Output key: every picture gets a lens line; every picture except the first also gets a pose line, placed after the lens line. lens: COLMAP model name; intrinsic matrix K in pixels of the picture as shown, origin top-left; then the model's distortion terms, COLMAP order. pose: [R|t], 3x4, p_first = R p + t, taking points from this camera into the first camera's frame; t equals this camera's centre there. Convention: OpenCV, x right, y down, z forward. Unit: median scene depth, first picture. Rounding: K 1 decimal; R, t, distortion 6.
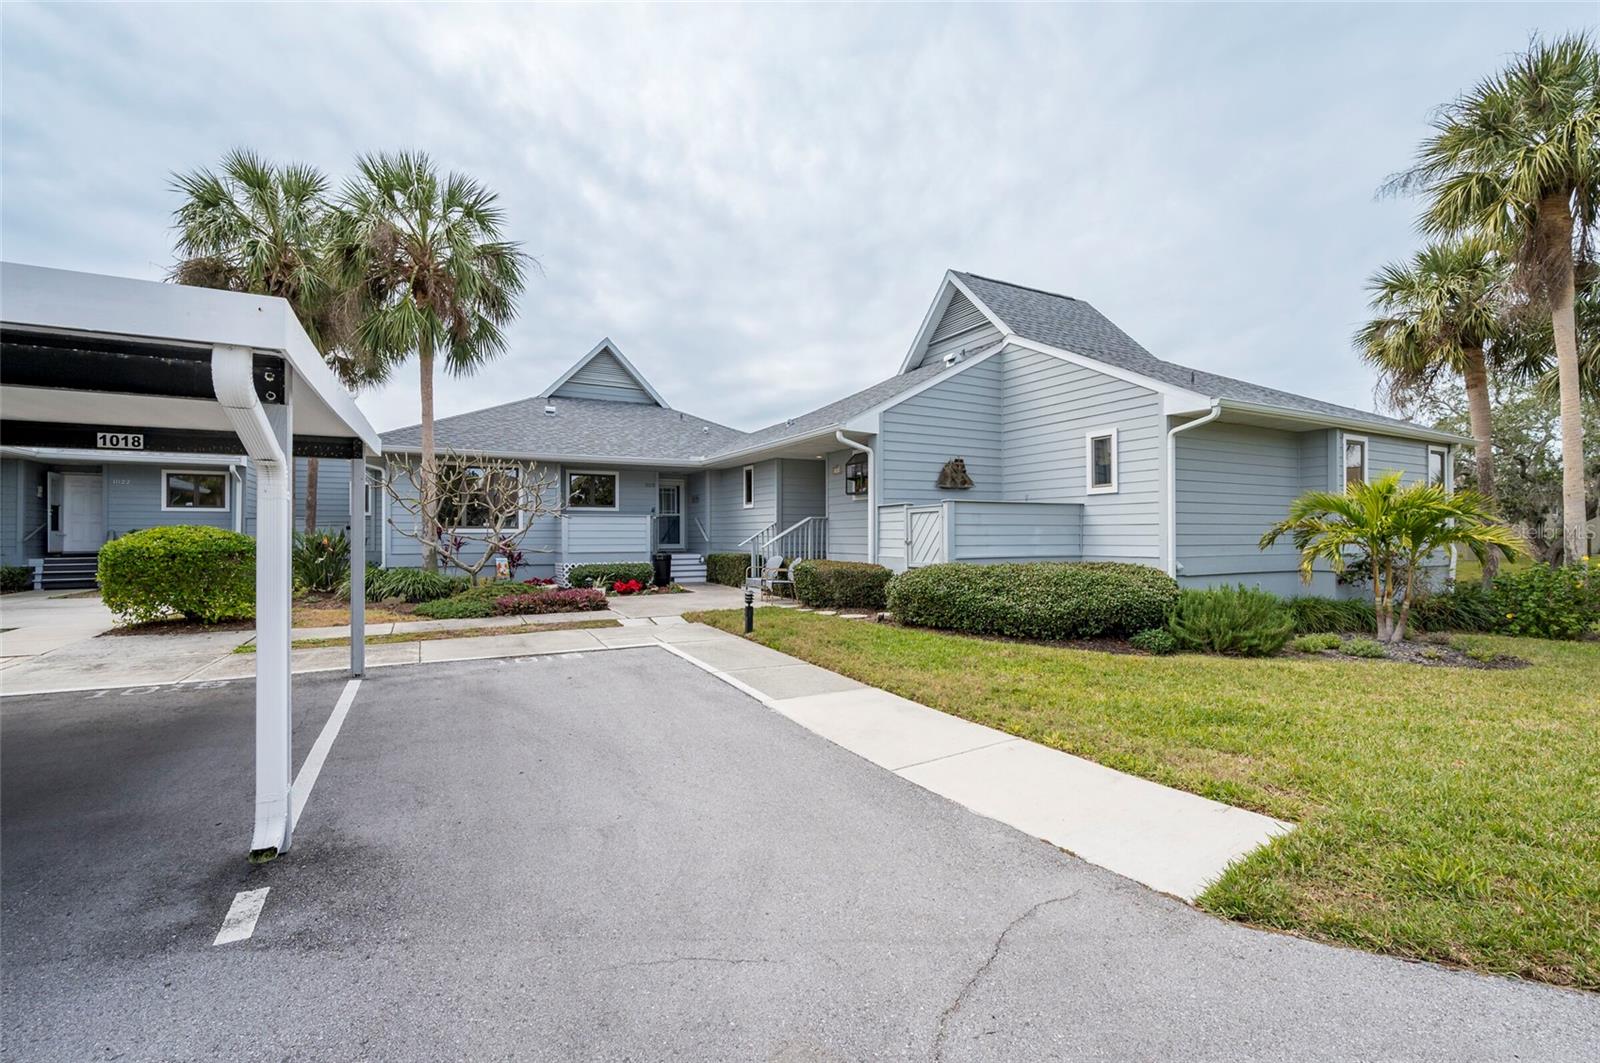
lens RADIAL K [[685.7, 0, 803.2], [0, 685.7, 531.6], [0, 0, 1]] dist [-0.003061, -0.001009]
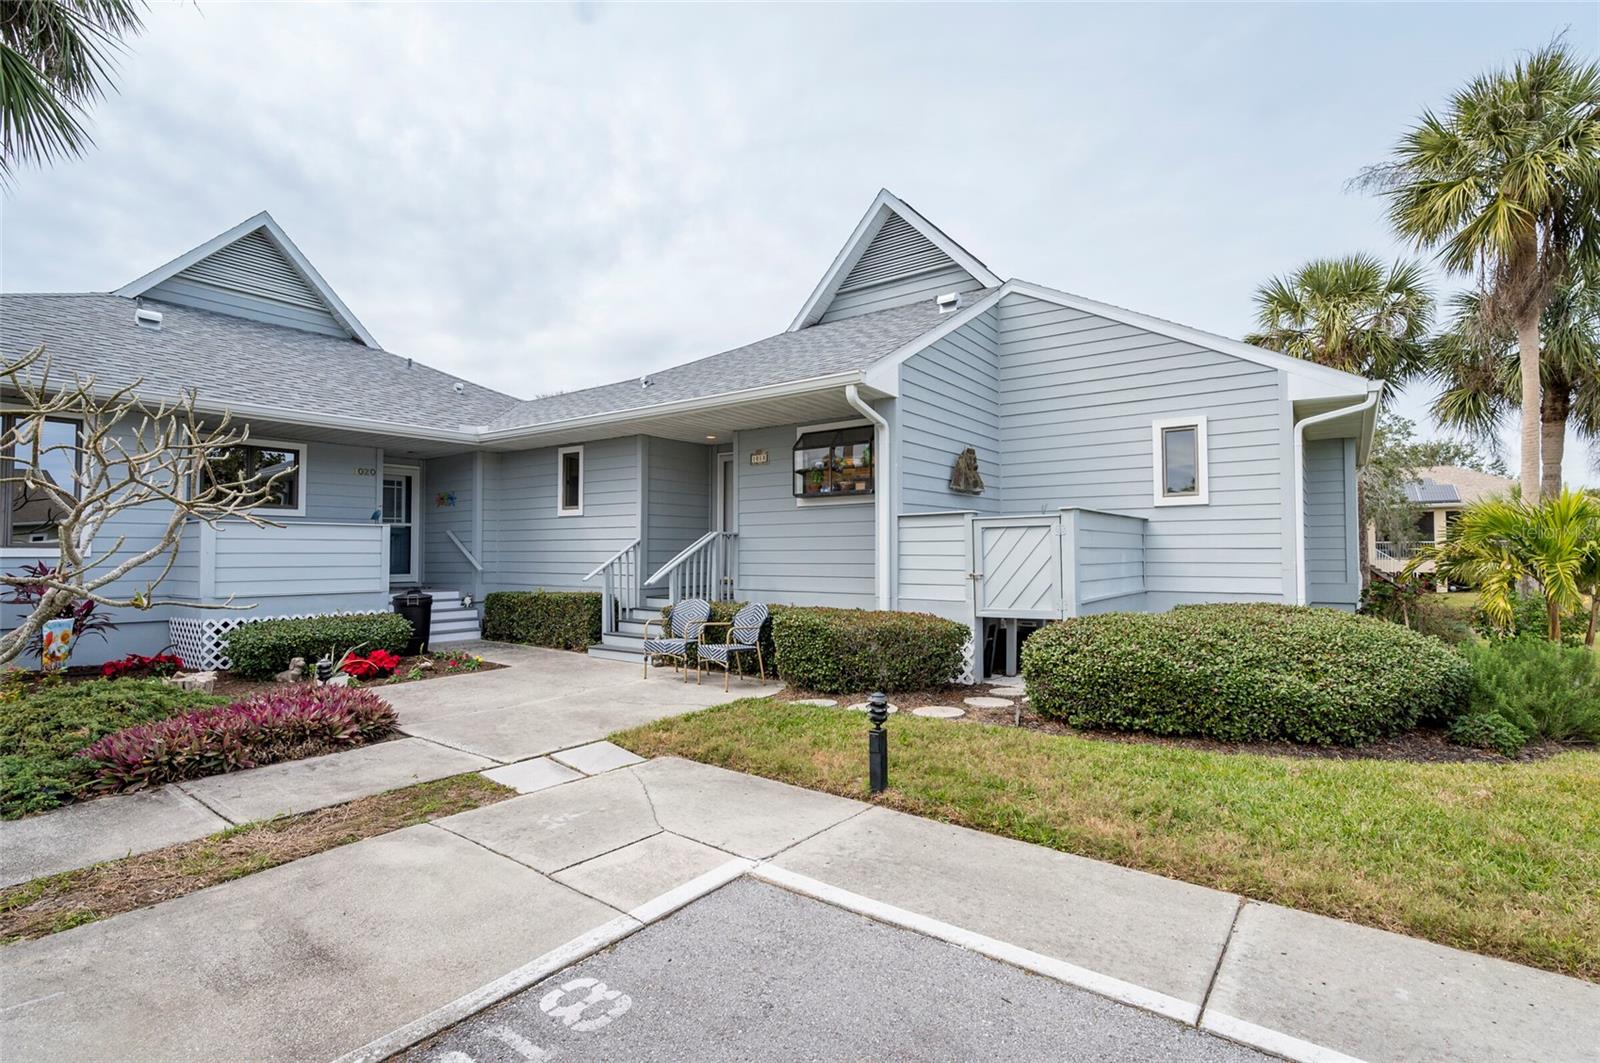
lens RADIAL K [[750.3, 0, 799.2], [0, 750.3, 534.0], [0, 0, 1]] dist [-0.003864, -0.000647]
pose [[0.902865, 0.012483, 0.429742, -0.209790], [-0.003707, 0.999767, -0.021252, -0.005268], [-0.429907, 0.017595, 0.902701, 0.357608]]
